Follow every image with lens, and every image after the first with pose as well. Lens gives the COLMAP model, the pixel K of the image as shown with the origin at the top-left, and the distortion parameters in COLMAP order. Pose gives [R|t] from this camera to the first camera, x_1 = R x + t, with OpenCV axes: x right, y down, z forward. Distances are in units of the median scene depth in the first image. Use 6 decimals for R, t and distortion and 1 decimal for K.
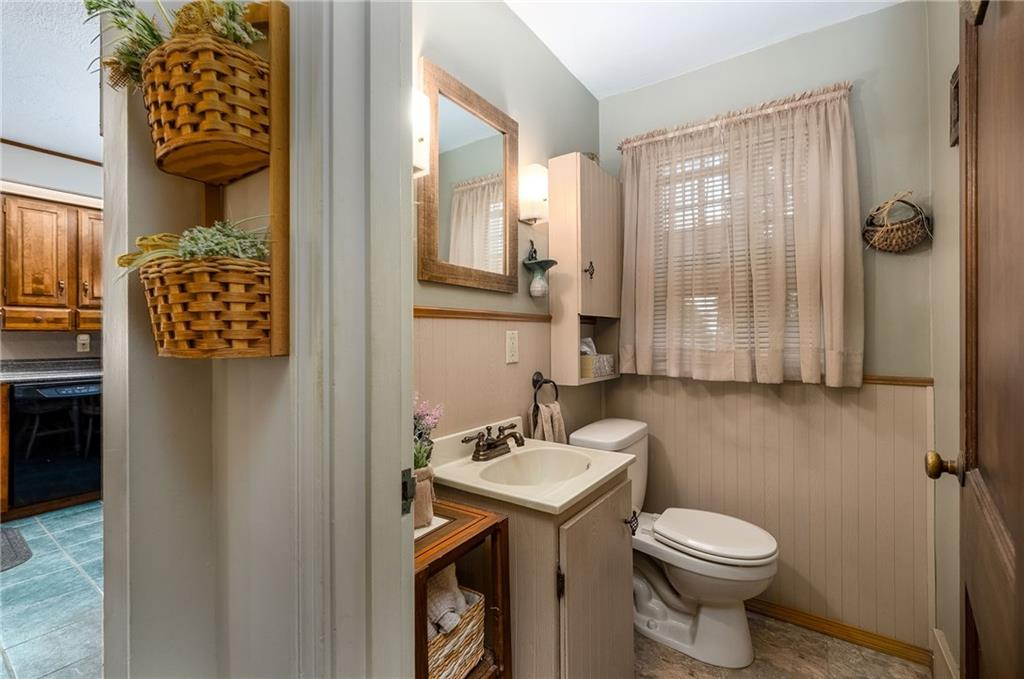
lens RADIAL K [[432.5, 0, 516.2], [0, 432.5, 336.3], [0, 0, 1]] dist [0.004521, 0.000576]
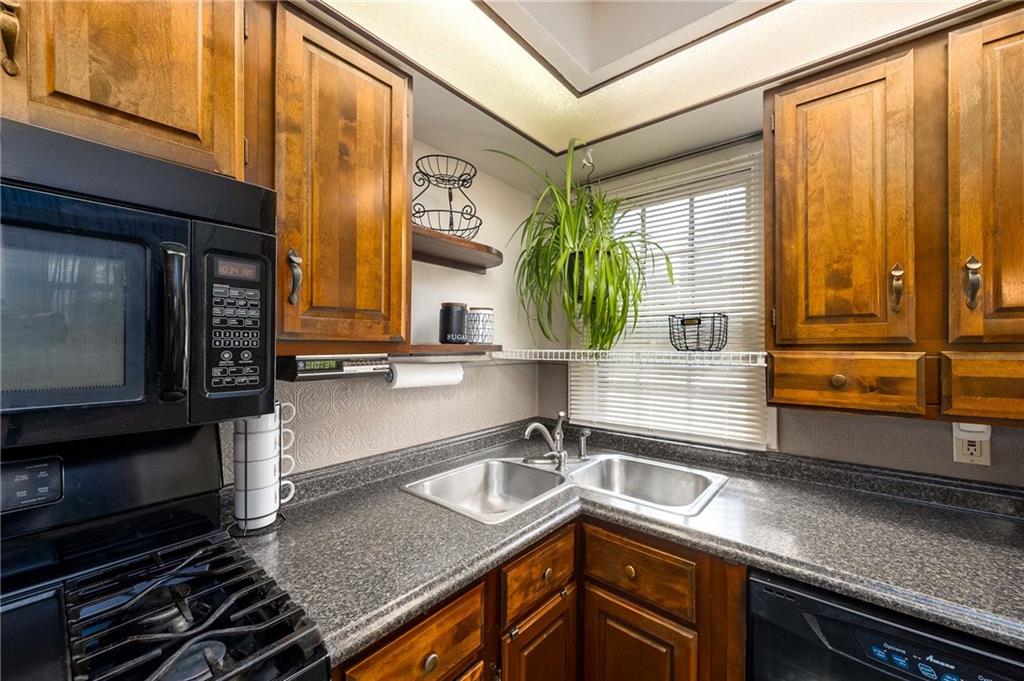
lens RADIAL K [[404.4, 0, 516.9], [0, 404.4, 344.8], [0, 0, 1]] dist [-0.001727, -0.000171]
pose [[-0.089825, 0.002642, -0.995954, -0.720132], [0.002920, 0.999993, 0.002389, -0.071722], [0.995953, -0.002693, -0.089833, 0.749106]]
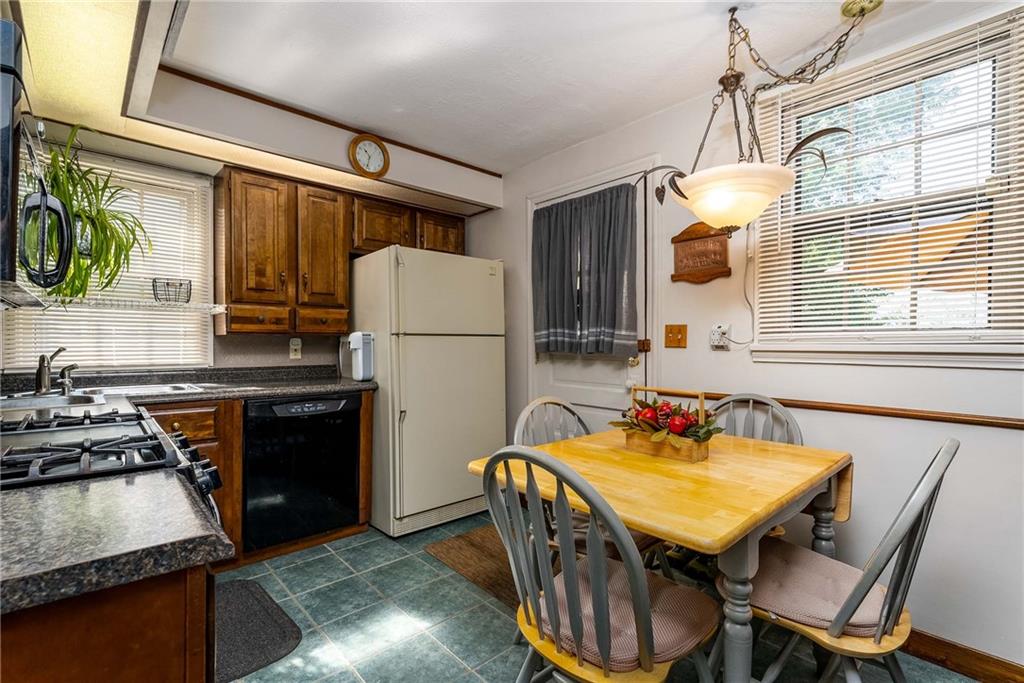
lens RADIAL K [[465.1, 0, 515.7], [0, 465.1, 348.2], [0, 0, 1]] dist [0.001009, 0.000159]
pose [[0.975707, 0.003784, -0.219048, -0.436128], [-0.001343, 0.999935, 0.011291, 0.004572], [0.219077, -0.010723, 0.975649, 0.248232]]
